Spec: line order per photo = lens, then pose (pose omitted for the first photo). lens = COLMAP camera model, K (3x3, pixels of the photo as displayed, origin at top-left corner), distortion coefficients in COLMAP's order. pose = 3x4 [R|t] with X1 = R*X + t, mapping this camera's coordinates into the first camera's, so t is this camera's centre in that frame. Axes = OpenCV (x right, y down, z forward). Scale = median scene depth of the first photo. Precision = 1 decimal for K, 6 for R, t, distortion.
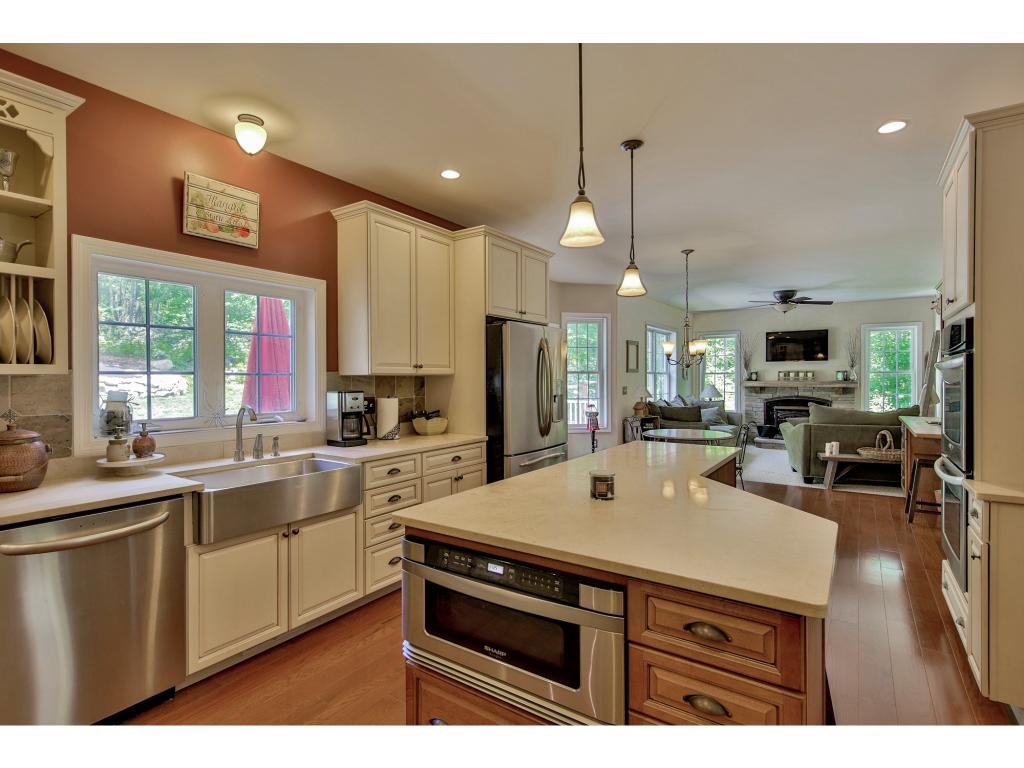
lens RADIAL K [[495.4, 0, 507.3], [0, 495.4, 383.7], [0, 0, 1]] dist [0.013077, -0.003845]
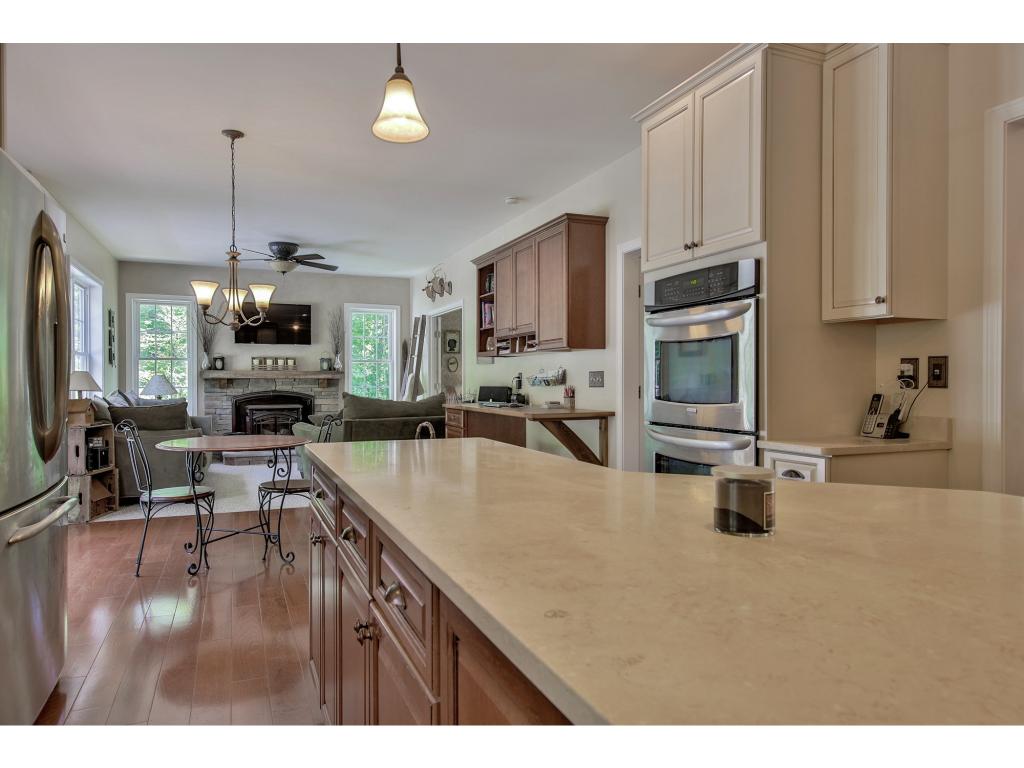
lens RADIAL K [[666.0, 0, 506.2], [0, 666.0, 383.7], [0, 0, 1]] dist [-0.006949, -0.000159]
pose [[0.542195, -0.002882, 0.840248, -0.195322], [0.009131, 0.999955, -0.002462, 0.056099], [-0.840203, 0.009007, 0.542197, 0.465650]]
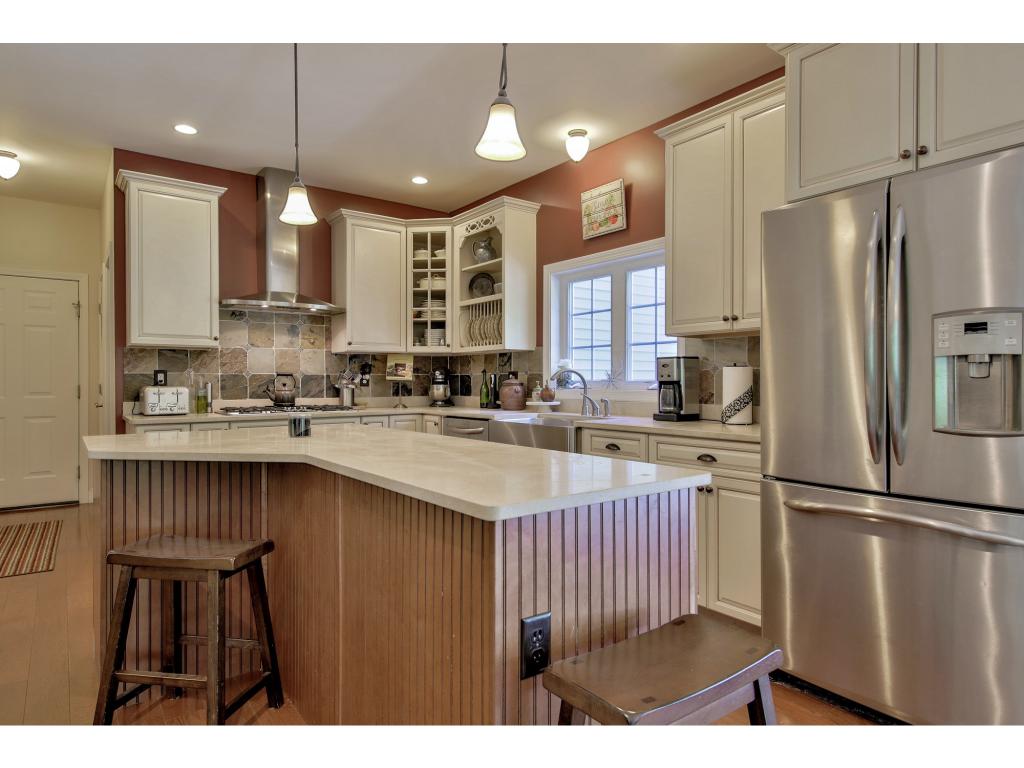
lens RADIAL K [[615.3, 0, 515.4], [0, 615.3, 378.9], [0, 0, 1]] dist [0.021775, 0.000870]
pose [[-0.314073, 0.001477, -0.949398, 0.753286], [-0.006439, 0.999972, 0.003686, 0.049089], [0.949377, 0.007271, -0.314055, 1.049467]]
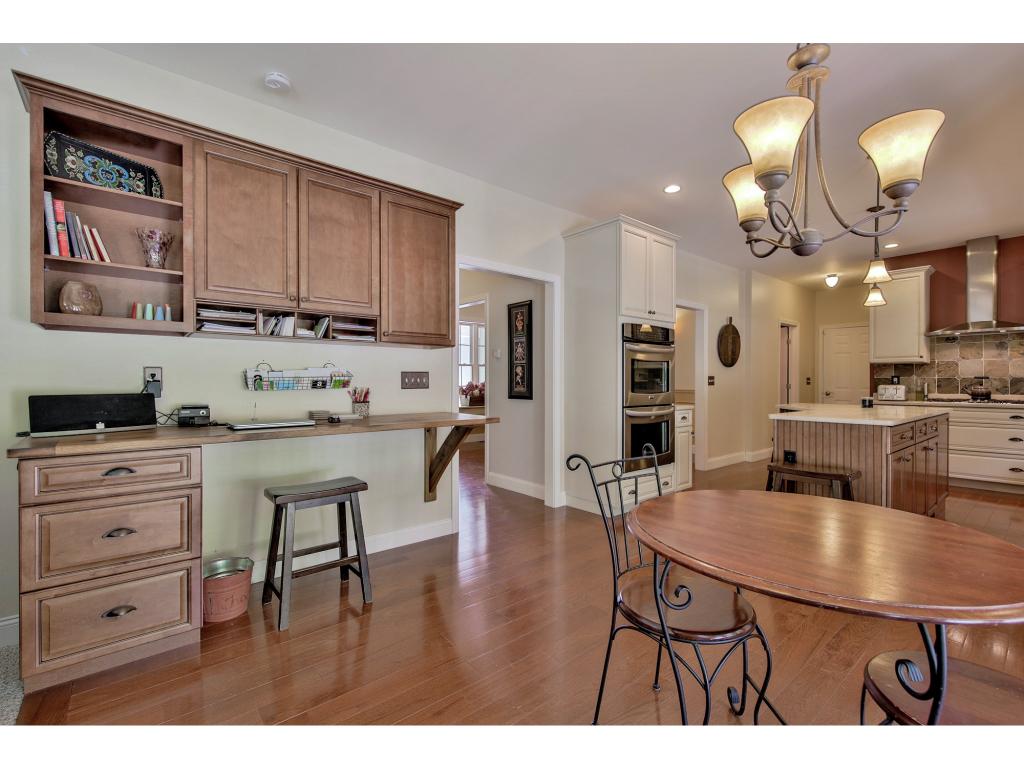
lens RADIAL K [[469.0, 0, 512.3], [0, 469.0, 382.0], [0, 0, 1]] dist [-0.003688, -0.000296]
pose [[-0.968364, 0.002511, 0.249529, 0.709262], [0.004922, 0.999947, 0.009038, 0.040888], [-0.249493, 0.009980, -0.968325, 1.984754]]
